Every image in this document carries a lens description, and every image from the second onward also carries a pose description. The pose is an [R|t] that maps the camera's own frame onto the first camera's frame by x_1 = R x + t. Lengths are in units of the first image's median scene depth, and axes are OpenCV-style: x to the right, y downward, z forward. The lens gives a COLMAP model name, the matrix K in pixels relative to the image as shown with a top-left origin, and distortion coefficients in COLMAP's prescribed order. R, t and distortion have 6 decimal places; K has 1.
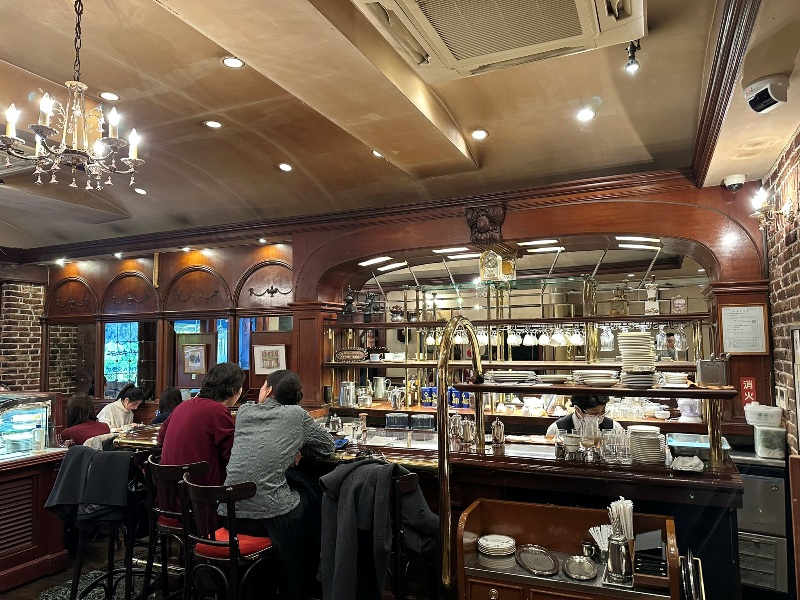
lens RADIAL K [[569.9, 0, 398.0], [0, 569.9, 295.1], [0, 0, 1]] dist [0.000660, -0.024697]
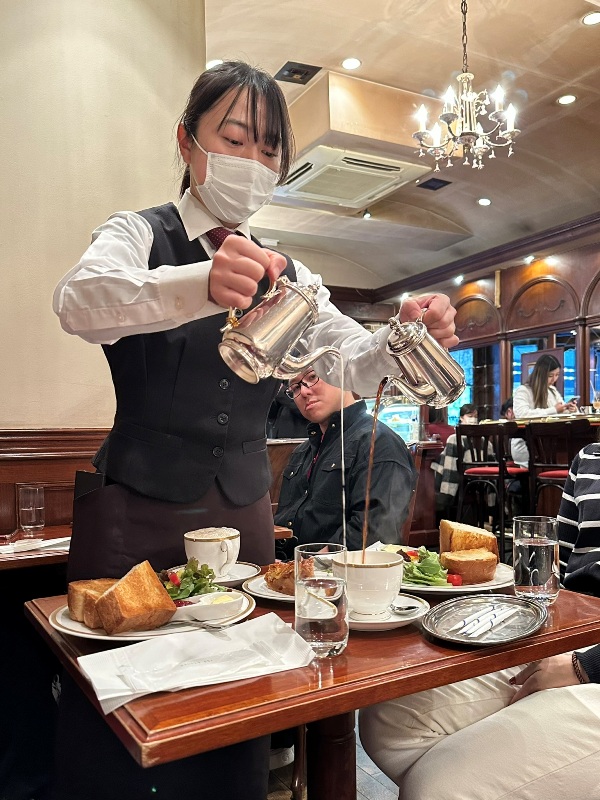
lens RADIAL K [[643.2, 0, 307.2], [0, 643.2, 405.8], [0, 0, 1]] dist [-0.001041, 0.001443]
pose [[0.782795, -0.001835, -0.622278, 0.005963], [0.067090, 0.994416, 0.081463, 0.059439], [0.618653, -0.105517, 0.778546, -0.107024]]
